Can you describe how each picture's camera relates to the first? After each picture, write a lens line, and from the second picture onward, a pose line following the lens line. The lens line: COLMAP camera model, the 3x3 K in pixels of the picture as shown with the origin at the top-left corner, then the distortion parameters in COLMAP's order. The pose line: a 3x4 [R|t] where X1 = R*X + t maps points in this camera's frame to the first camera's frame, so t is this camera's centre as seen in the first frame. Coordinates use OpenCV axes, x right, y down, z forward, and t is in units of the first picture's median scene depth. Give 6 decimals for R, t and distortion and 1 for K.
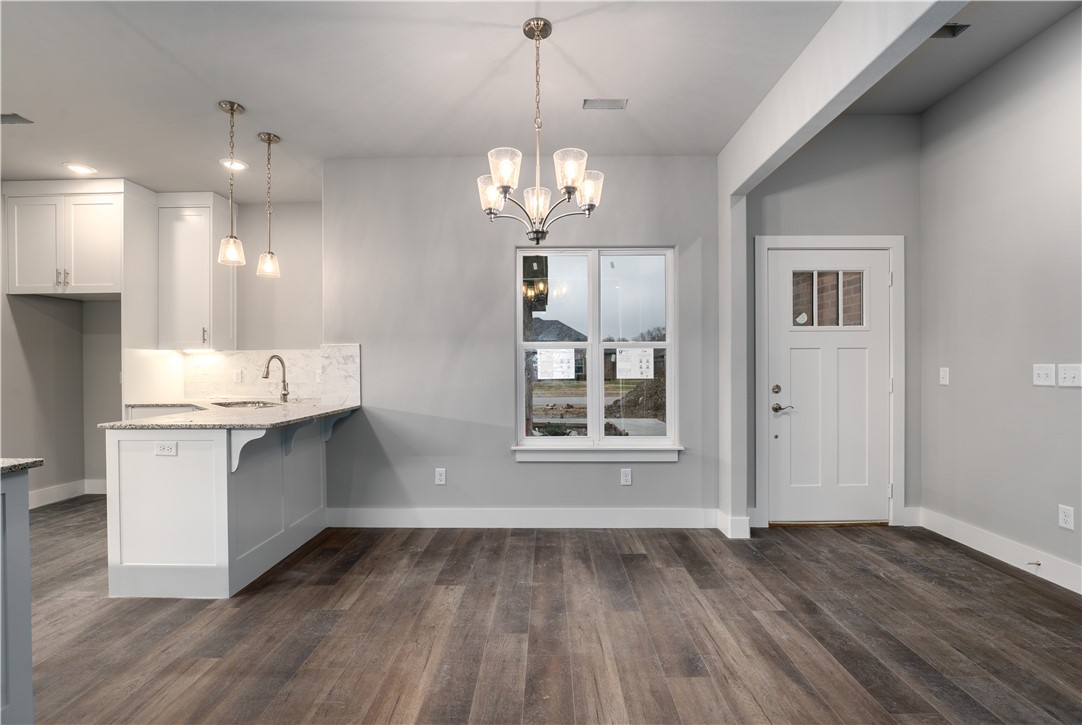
lens RADIAL K [[479.7, 0, 540.4], [0, 479.7, 368.6], [0, 0, 1]] dist [-0.018750, 0.000233]
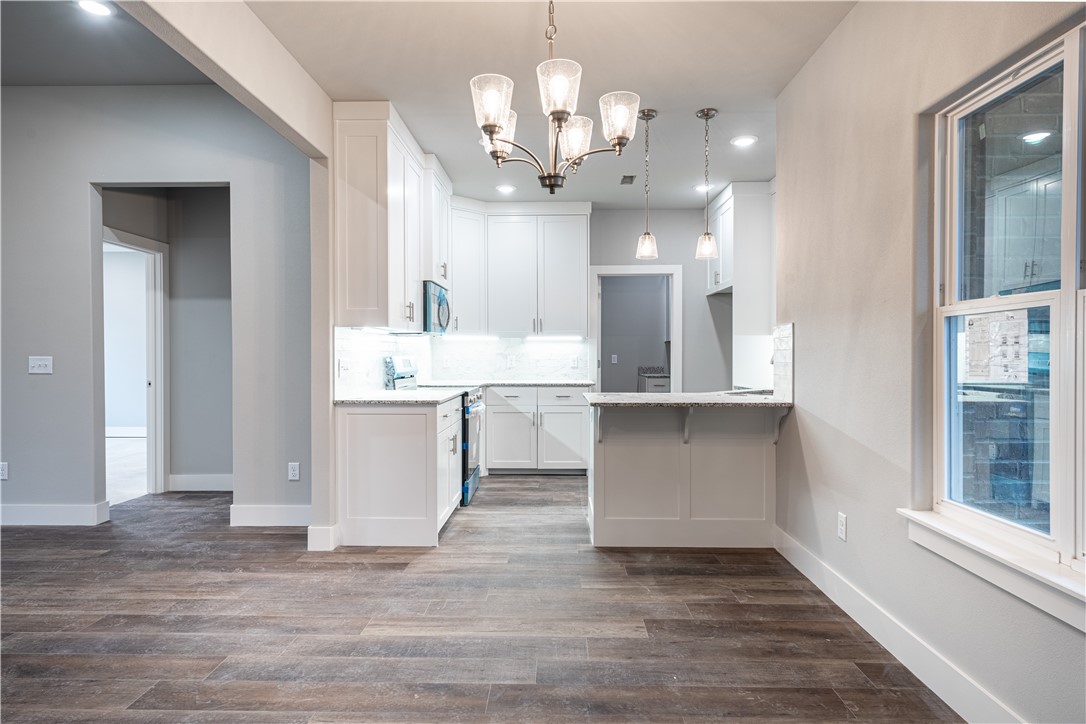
lens RADIAL K [[603.8, 0, 543.0], [0, 603.8, 362.0], [0, 0, 1]] dist [0.002628, 0.000362]
pose [[-0.007805, 0.019089, -0.999787, 0.612493], [-0.004365, 0.999808, 0.019124, -0.005808], [0.999960, 0.004514, -0.007720, 0.631652]]
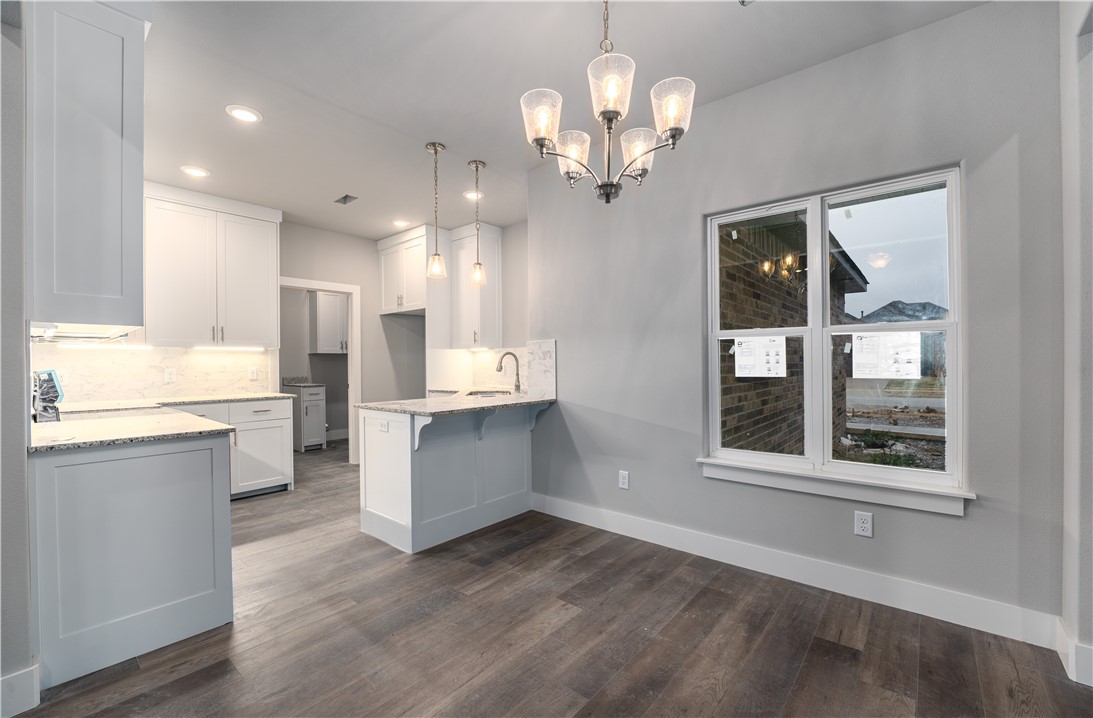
lens RADIAL K [[452.6, 0, 547.5], [0, 452.6, 363.7], [0, 0, 1]] dist [-0.023433, 0.000601]
pose [[0.771801, -0.000426, -0.635864, 0.242624], [0.002310, 0.999995, 0.002134, -0.001761], [0.635860, -0.003116, 0.771798, 0.240532]]
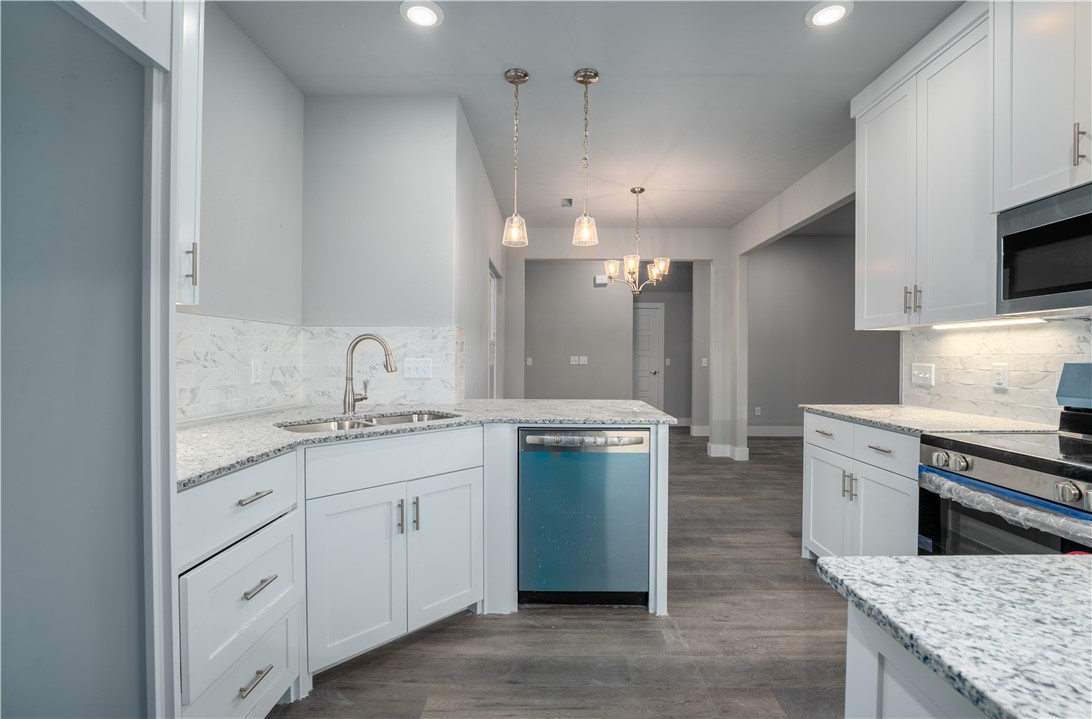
lens RADIAL K [[478.1, 0, 551.4], [0, 478.1, 361.4], [0, 0, 1]] dist [-0.000759, -0.000048]
pose [[-0.007684, -0.006063, 0.999952, -1.300249], [0.000539, 0.999981, 0.006068, 0.002515], [-0.999970, 0.000585, -0.007680, 0.878300]]
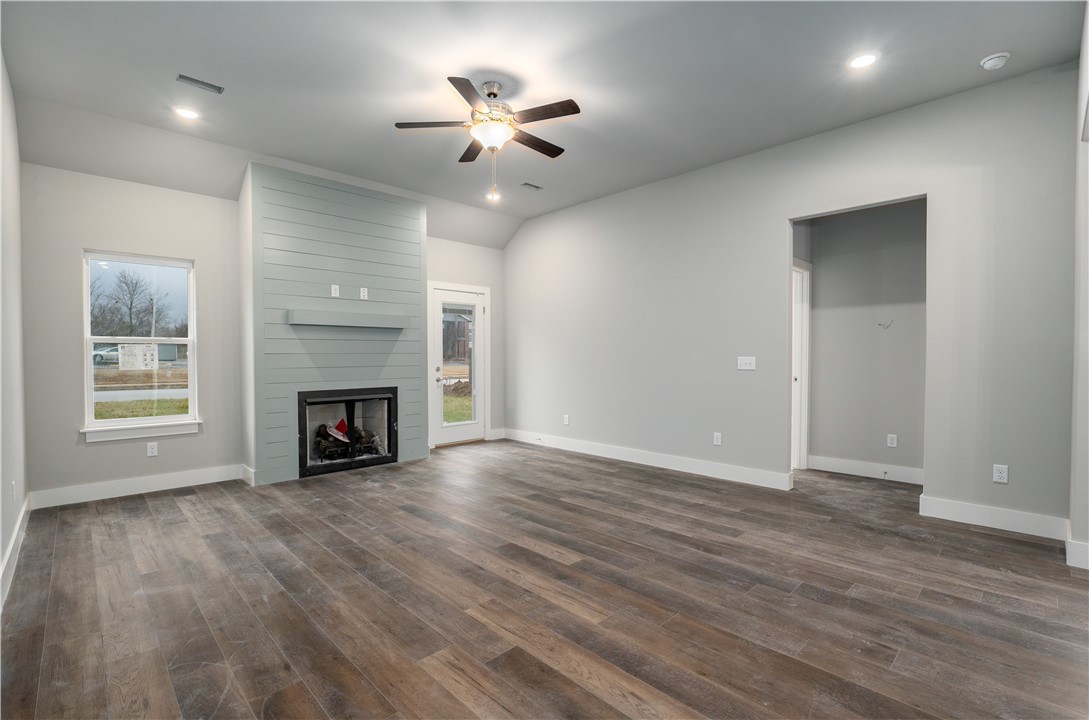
lens RADIAL K [[491.2, 0, 543.4], [0, 491.2, 367.0], [0, 0, 1]] dist [-0.018591, 0.000028]
pose [[-0.710133, 0.021968, -0.703725, 0.717283], [0.002121, 0.999575, 0.029063, -0.001574], [0.704065, 0.019146, -0.709878, 0.155831]]
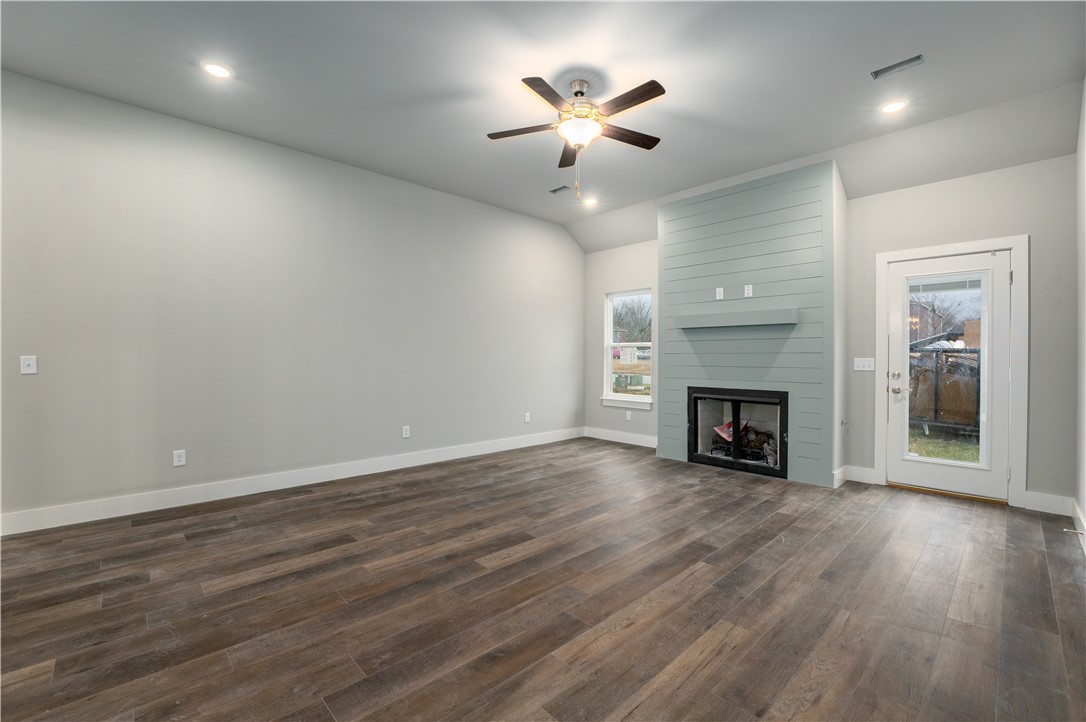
lens RADIAL K [[456.0, 0, 543.0], [0, 456.0, 361.0], [0, 0, 1]] dist [-0.029434, 0.003532]
pose [[-0.697997, -0.005603, 0.716079, -0.500805], [0.003295, 0.999934, 0.011036, 0.005808], [-0.716093, 0.010062, -0.697932, 0.062964]]
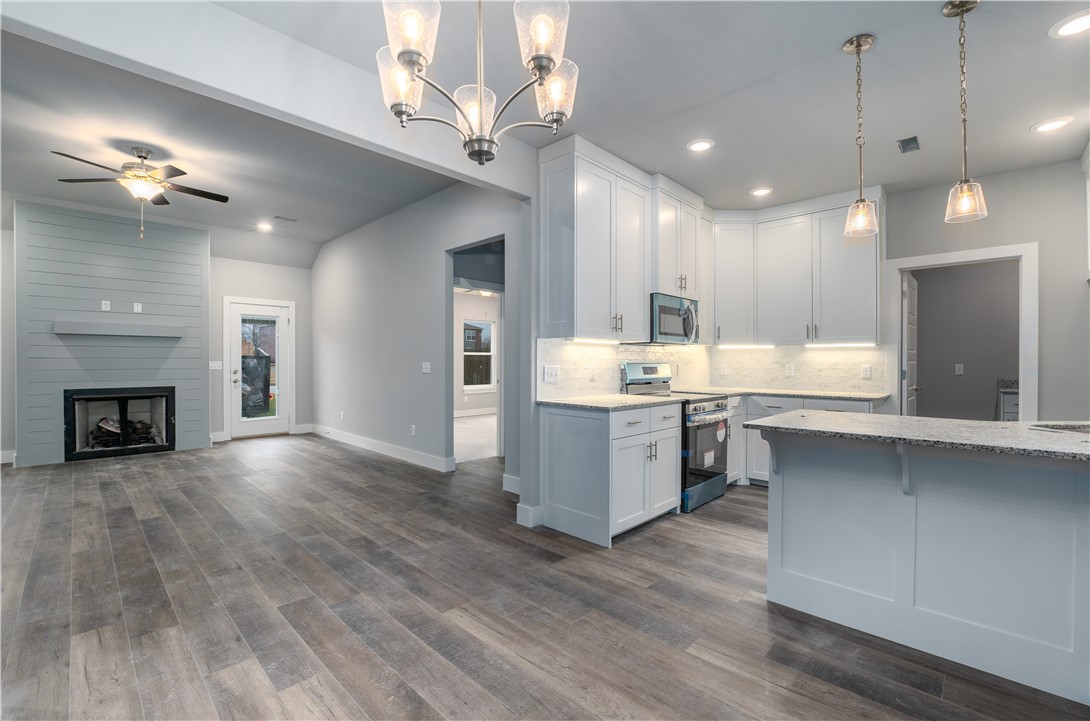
lens RADIAL K [[466.4, 0, 546.4], [0, 466.4, 363.6], [0, 0, 1]] dist [-0.031575, 0.004067]
pose [[-0.682596, 0.007146, -0.730761, 0.239695], [-0.003188, 0.999914, 0.012756, -0.006543], [0.730789, 0.011037, -0.682514, 0.935828]]
